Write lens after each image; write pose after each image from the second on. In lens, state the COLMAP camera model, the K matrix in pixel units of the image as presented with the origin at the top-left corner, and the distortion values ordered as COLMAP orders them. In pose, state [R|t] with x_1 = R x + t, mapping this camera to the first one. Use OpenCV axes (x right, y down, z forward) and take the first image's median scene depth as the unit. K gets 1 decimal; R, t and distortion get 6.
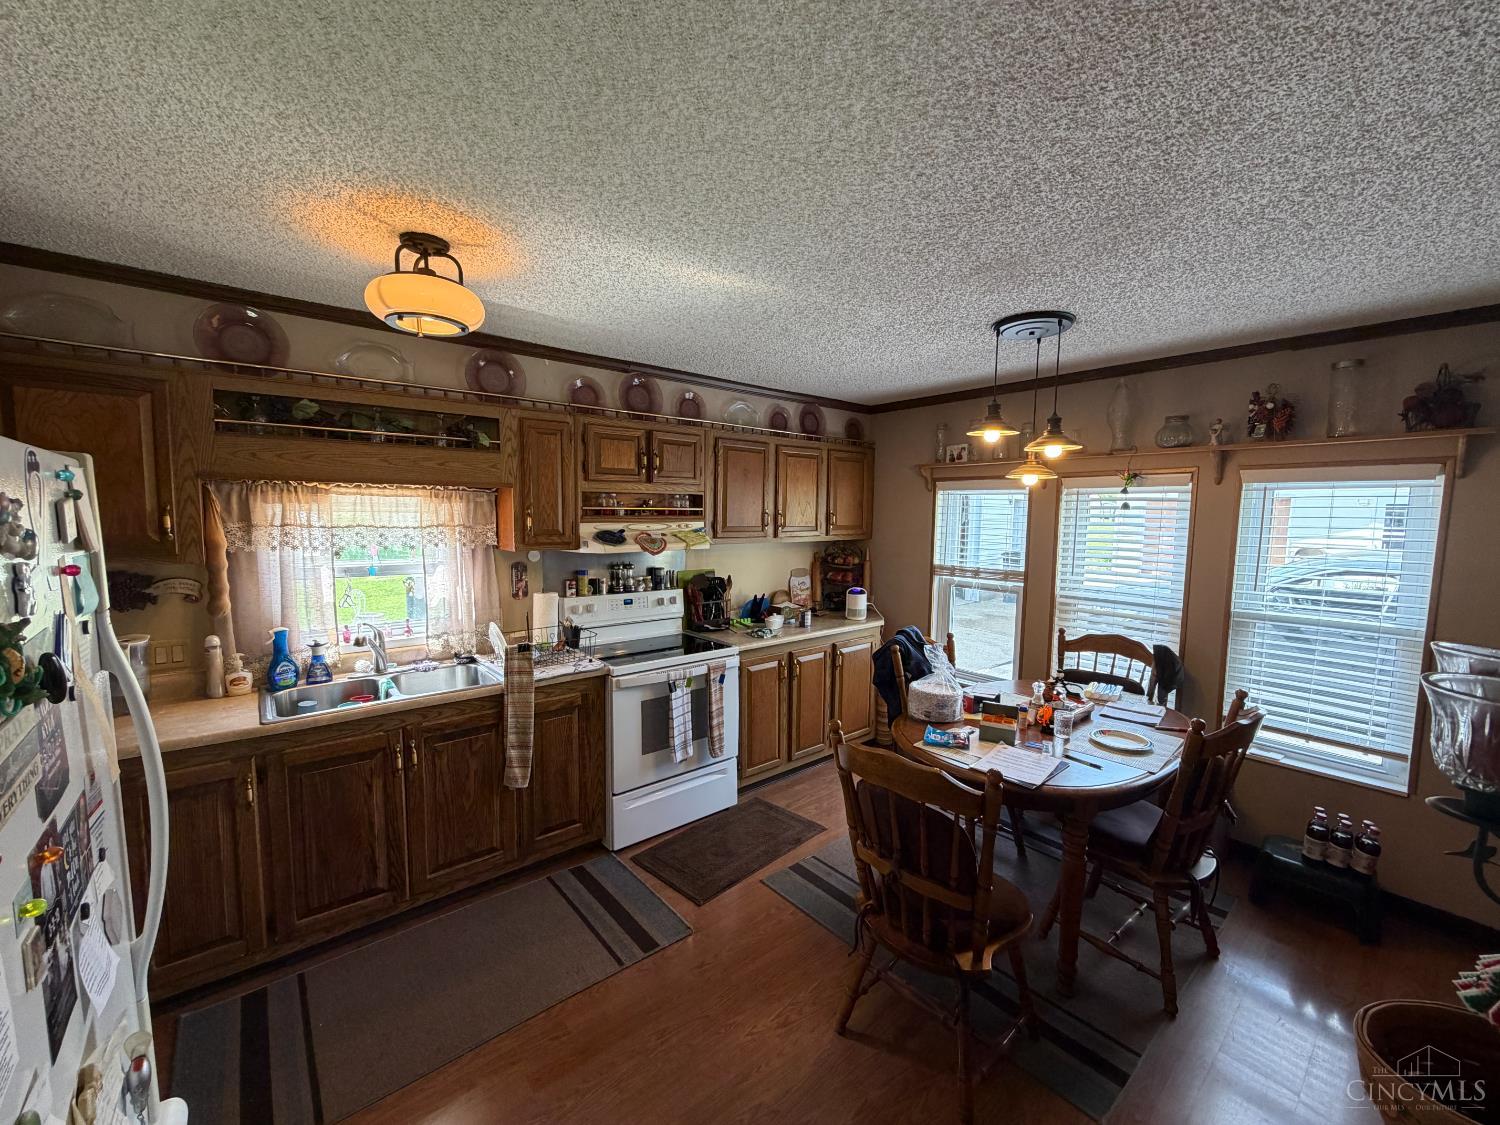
lens RADIAL K [[597.4, 0, 750.3], [0, 597.4, 564.8], [0, 0, 1]] dist [0.002055, 0.000026]
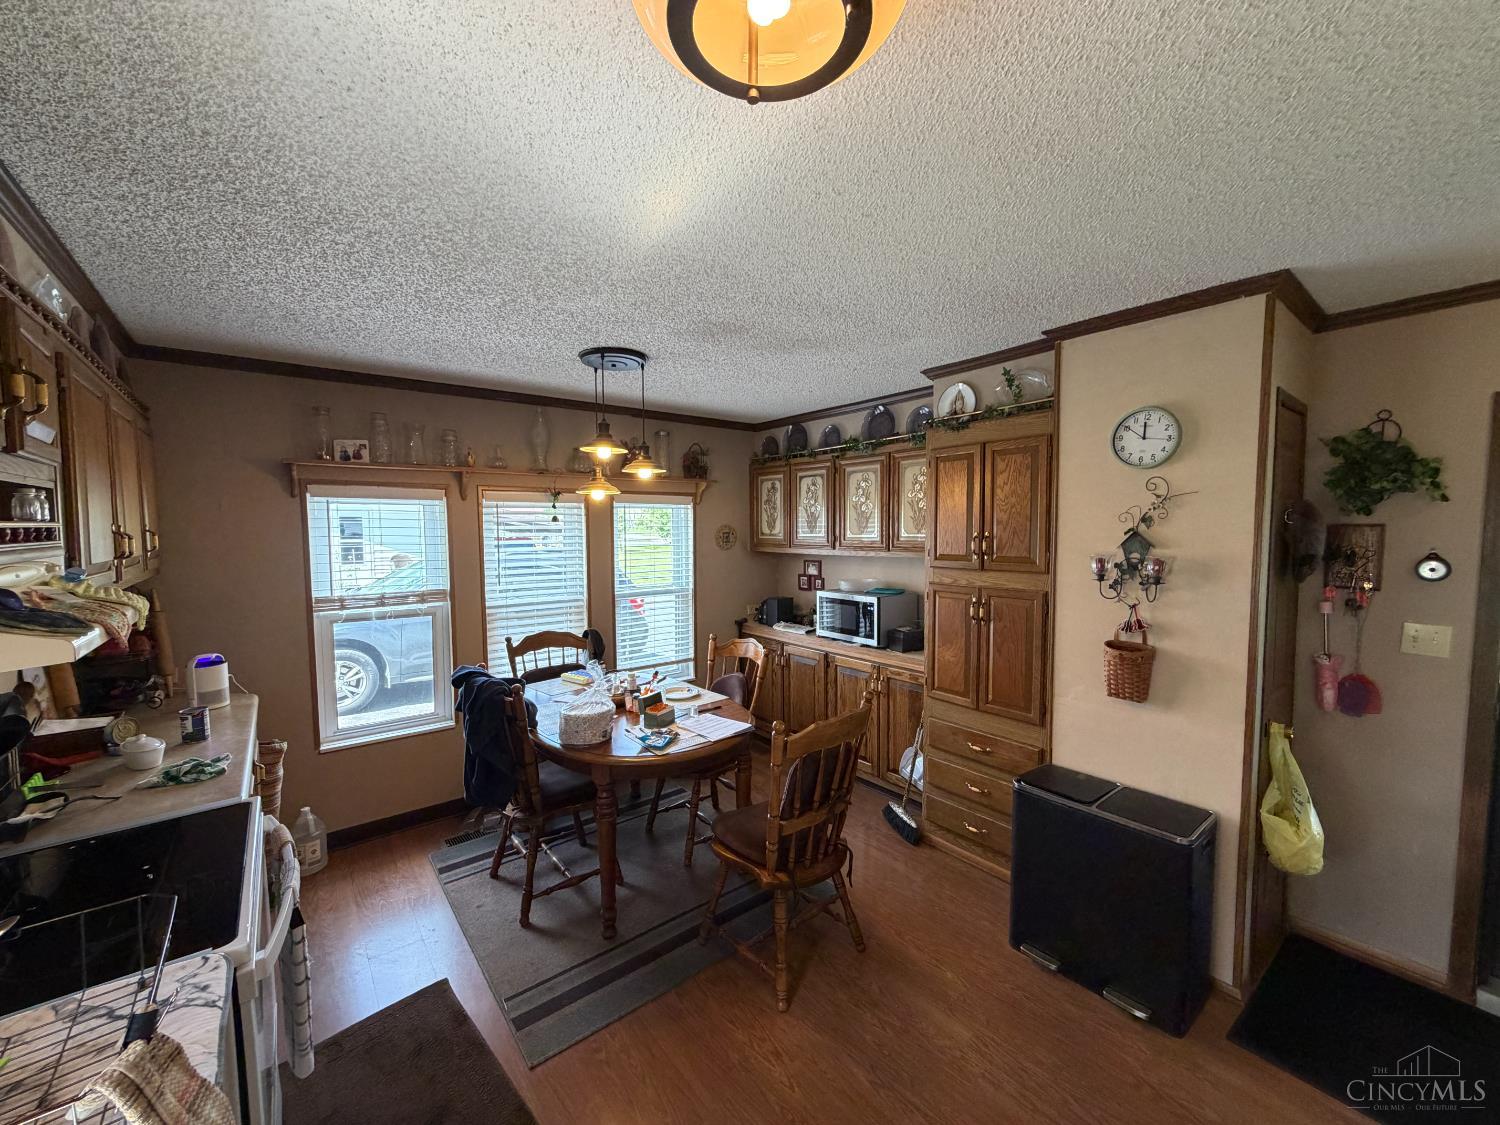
lens RADIAL K [[597.4, 0, 752.0], [0, 597.4, 564.9], [0, 0, 1]] dist [0.002055, 0.000026]
pose [[0.020515, -0.075395, 0.996943, -0.501131], [0.096334, 0.992662, 0.073089, -0.053485], [-0.995138, 0.094540, 0.027627, 0.554832]]
